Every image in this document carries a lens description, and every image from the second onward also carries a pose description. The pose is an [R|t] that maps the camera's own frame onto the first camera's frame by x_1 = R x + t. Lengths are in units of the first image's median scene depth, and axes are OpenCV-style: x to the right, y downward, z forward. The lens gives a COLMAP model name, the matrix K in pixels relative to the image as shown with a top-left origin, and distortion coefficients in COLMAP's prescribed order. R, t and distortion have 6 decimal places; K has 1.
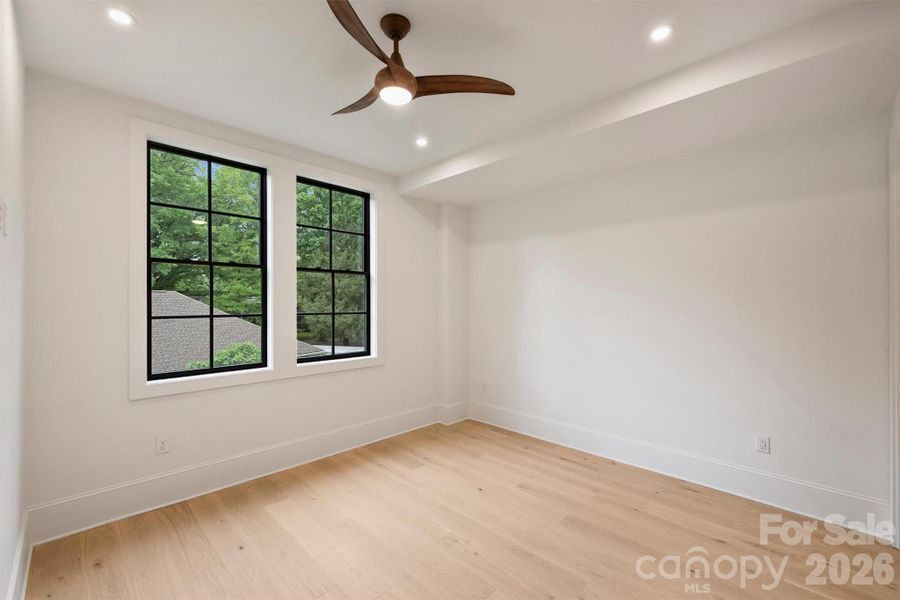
lens RADIAL K [[451.7, 0, 450.1], [0, 451.7, 310.8], [0, 0, 1]] dist [-0.002859, -0.000555]
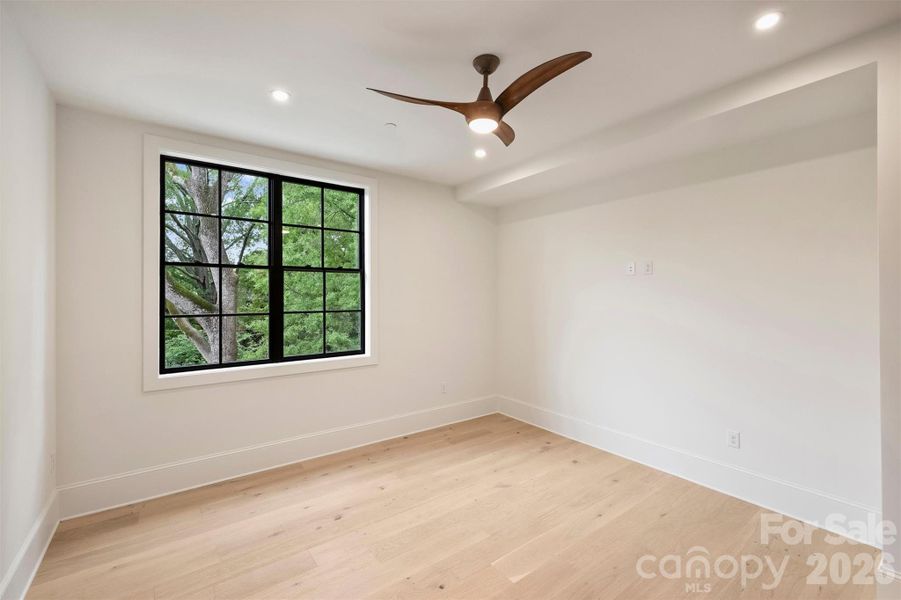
lens RADIAL K [[375.2, 0, 454.6], [0, 375.2, 299.9], [0, 0, 1]] dist [-0.000419, 0.000144]
pose [[0.968230, -0.008569, -0.249913, 0.213649], [0.004397, 0.999842, -0.017245, -0.004580], [0.250022, 0.015598, 0.968115, 0.263164]]
